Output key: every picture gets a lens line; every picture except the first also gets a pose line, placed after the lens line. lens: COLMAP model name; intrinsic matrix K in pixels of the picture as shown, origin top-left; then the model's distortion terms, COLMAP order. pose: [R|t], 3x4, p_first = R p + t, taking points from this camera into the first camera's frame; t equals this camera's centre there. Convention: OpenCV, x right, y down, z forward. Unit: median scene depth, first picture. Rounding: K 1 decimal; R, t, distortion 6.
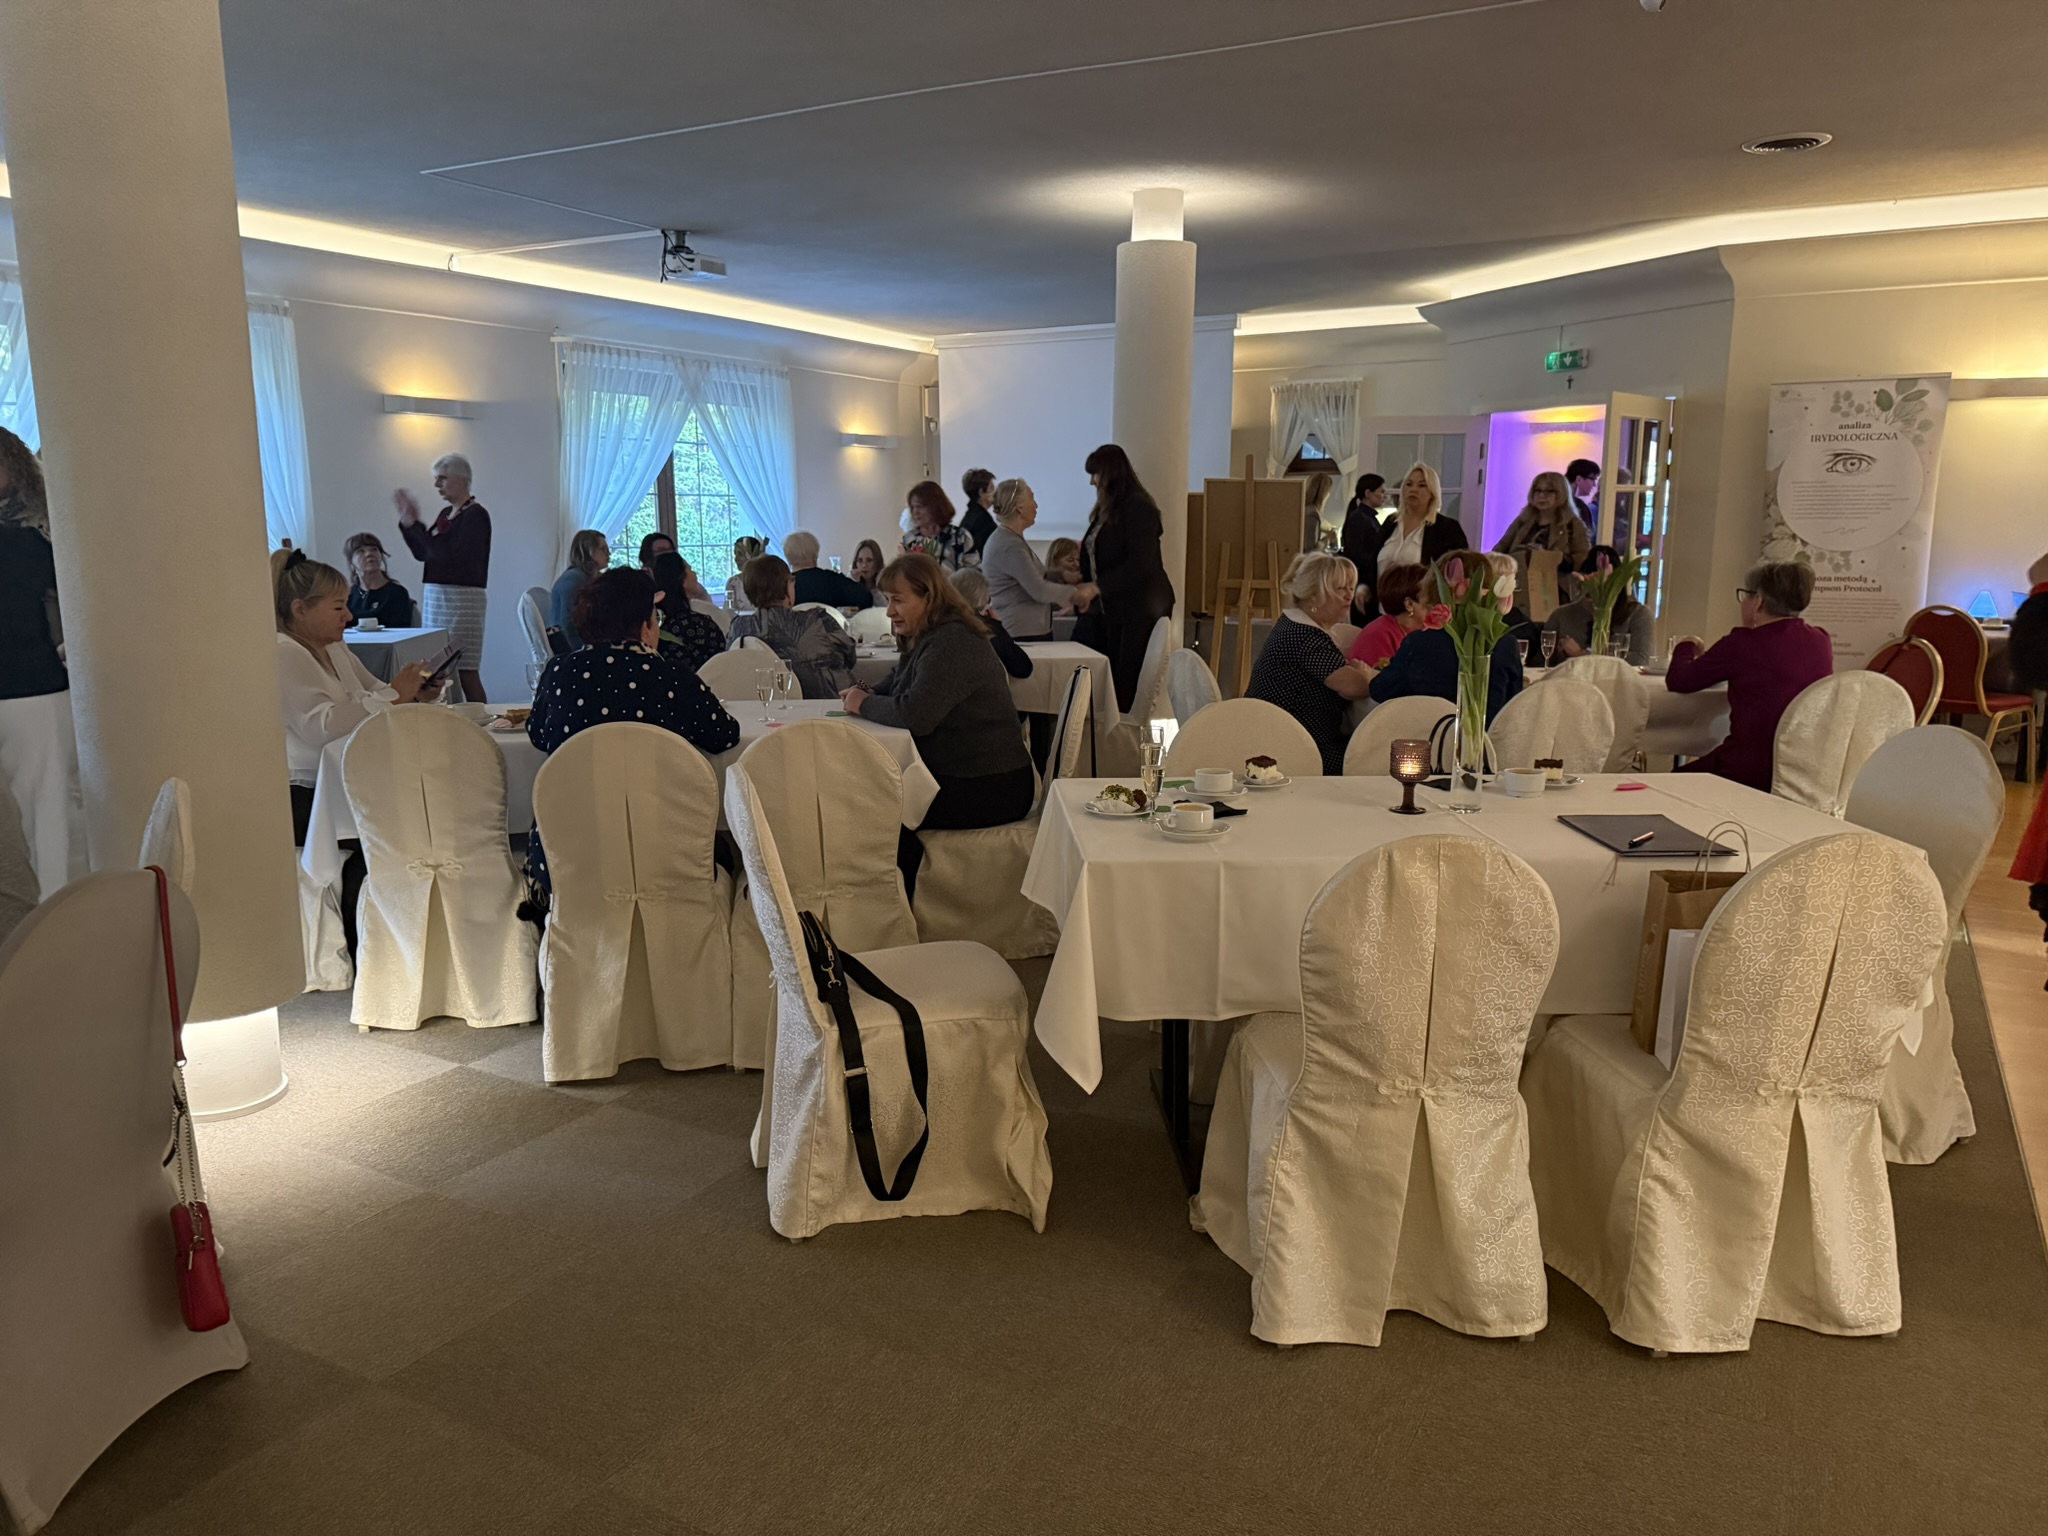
lens RADIAL K [[1427.4, 0, 1030.8], [0, 1427.4, 800.8], [0, 0, 1]] dist [0.000632, -0.009053]
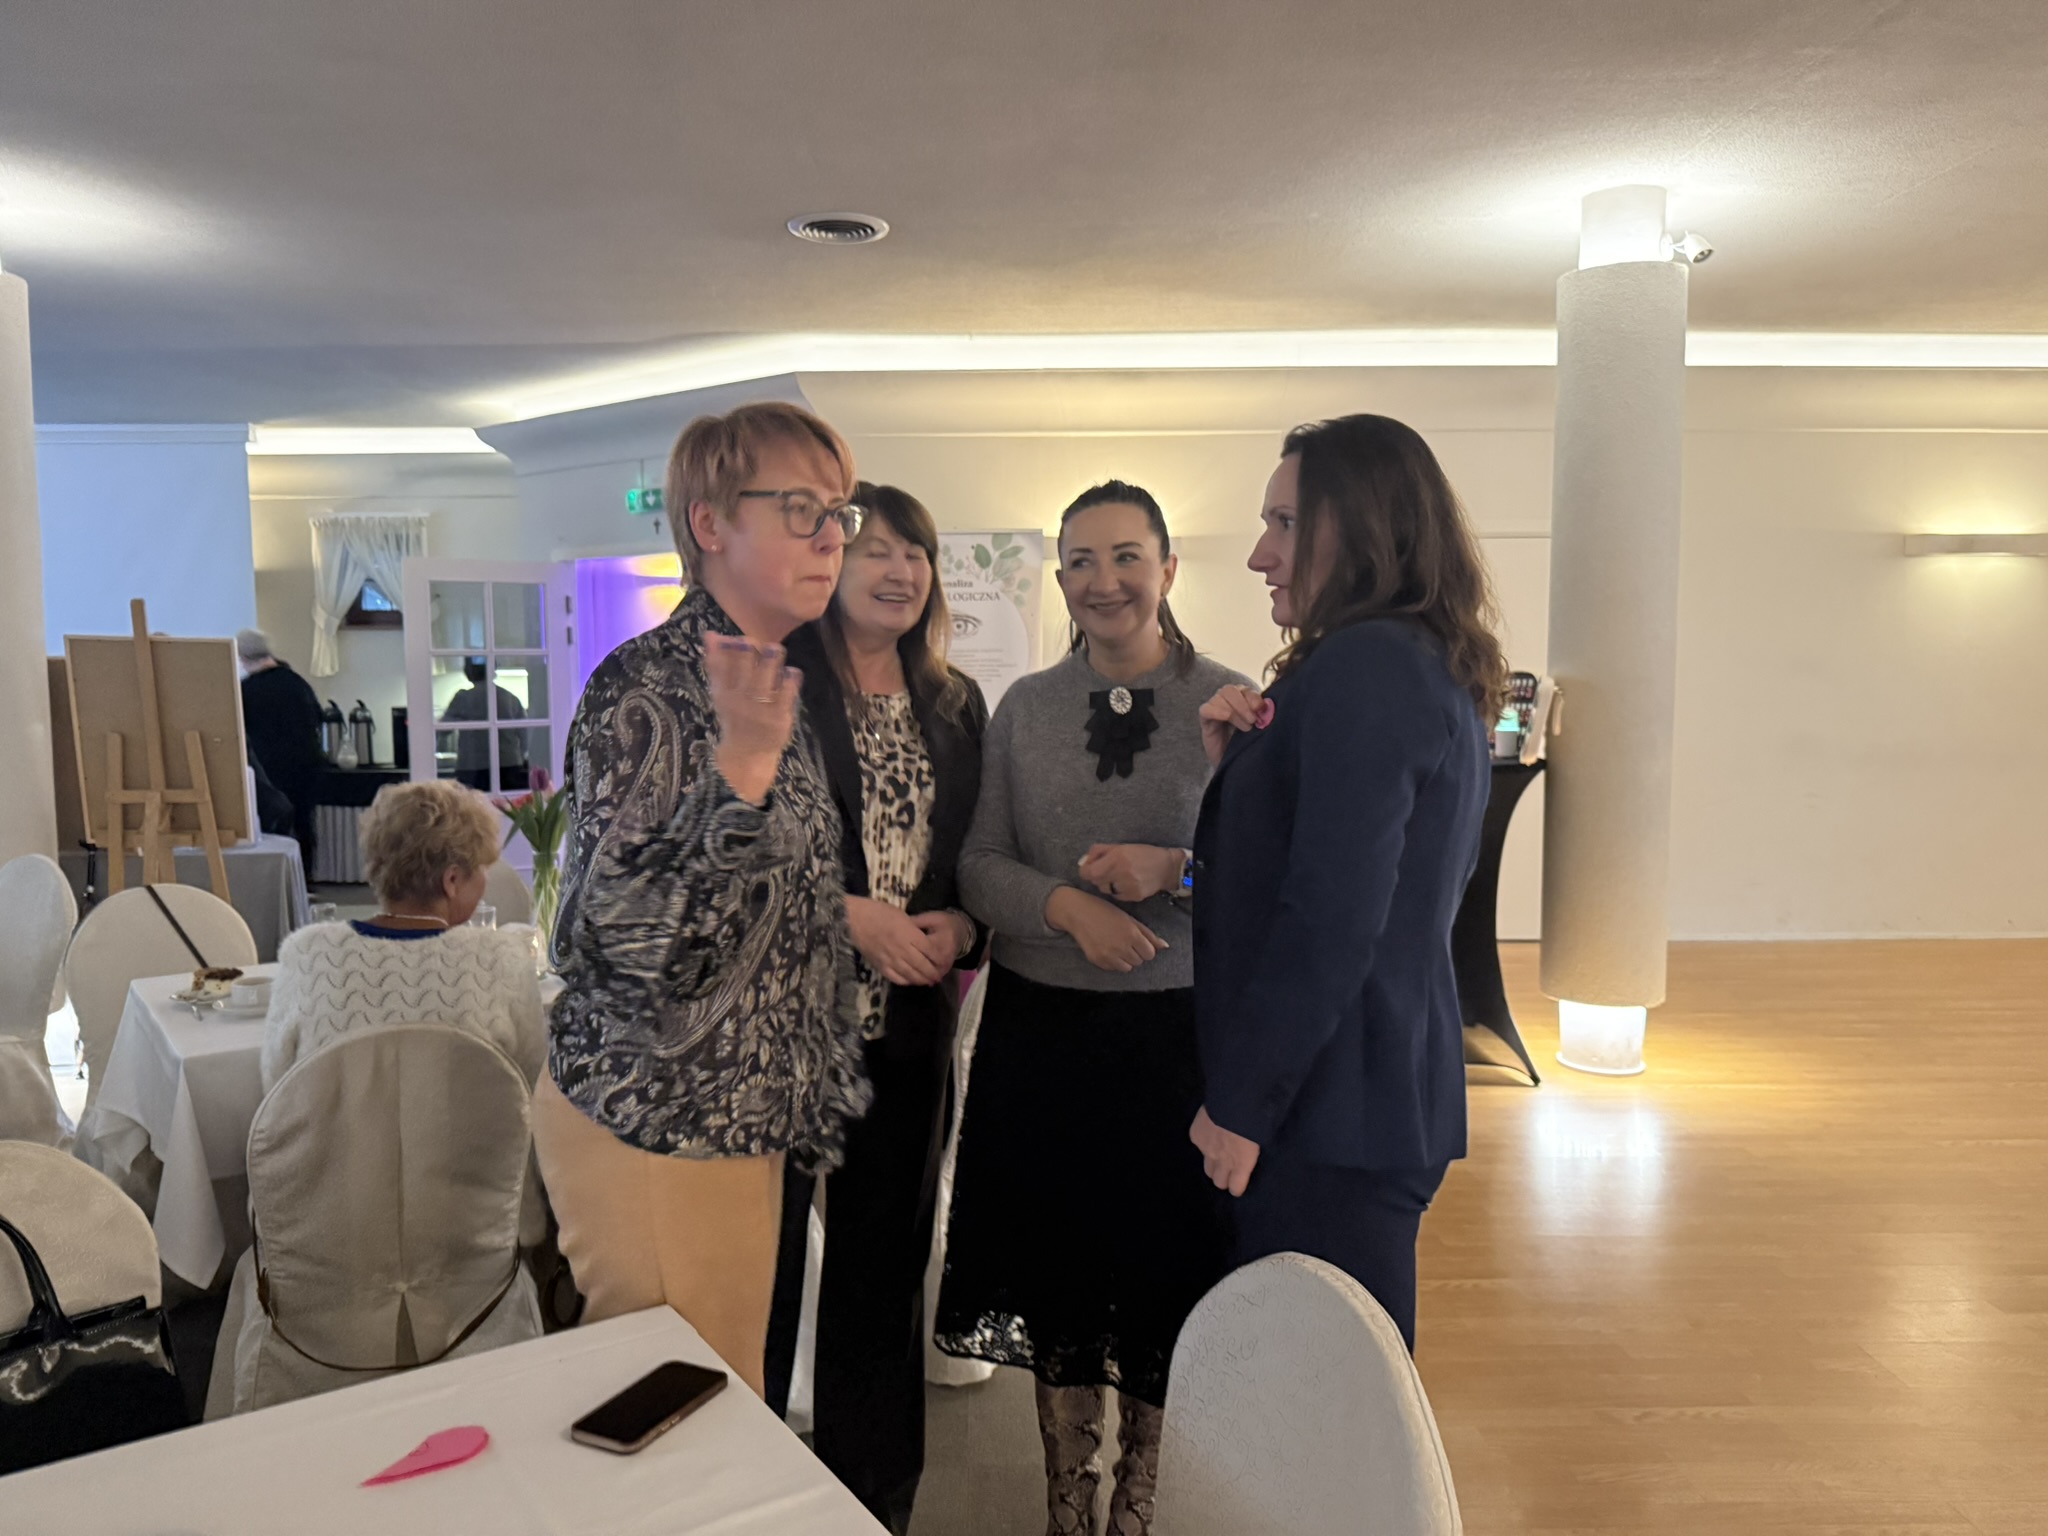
lens RADIAL K [[1427.4, 0, 1030.8], [0, 1427.4, 800.8], [0, 0, 1]] dist [0.000632, -0.009053]
pose [[0.851618, -0.051457, 0.521631, 0.141451], [0.105712, 0.991582, -0.074770, -0.055324], [-0.513392, 0.118818, 0.849888, 0.227994]]
